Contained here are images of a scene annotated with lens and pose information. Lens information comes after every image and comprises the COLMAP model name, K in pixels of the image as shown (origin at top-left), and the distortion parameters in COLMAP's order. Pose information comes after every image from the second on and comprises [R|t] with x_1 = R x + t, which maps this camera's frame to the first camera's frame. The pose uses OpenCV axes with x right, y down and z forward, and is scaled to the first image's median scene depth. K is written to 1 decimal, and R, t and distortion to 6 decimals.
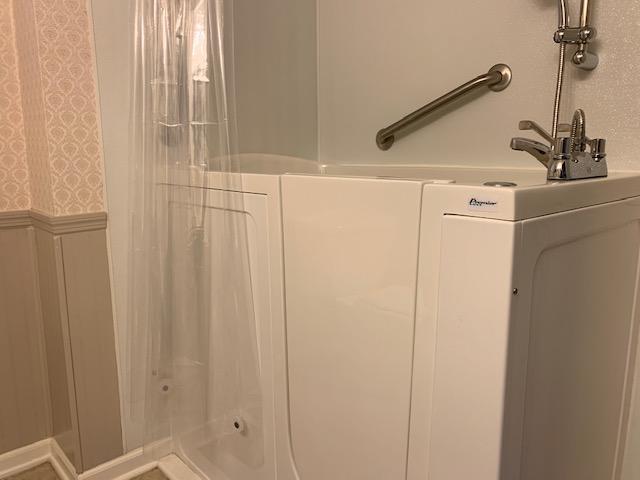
lens RADIAL K [[486.4, 0, 320.0], [0, 486.4, 240.0], [0, 0, 1]] dist [0.005292, -0.001307]
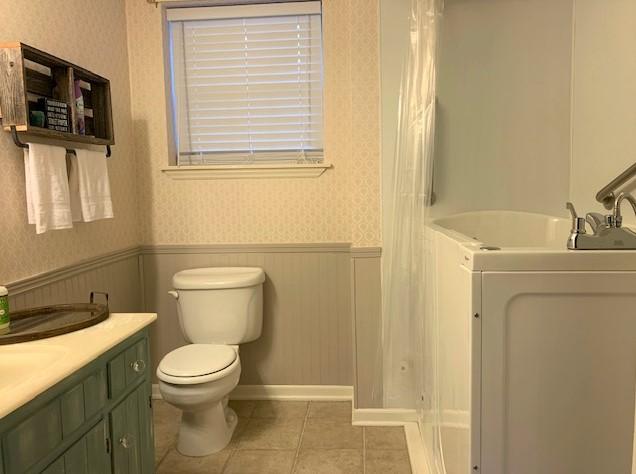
lens RADIAL K [[483.3, 0, 318.0], [0, 483.3, 237.0], [0, 0, 1]] dist [0.005292, -0.001307]
pose [[0.674796, 0.058893, -0.735651, 0.612669], [-0.116765, 0.992775, -0.027629, -0.022662], [0.728709, 0.104542, 0.676797, -0.245529]]
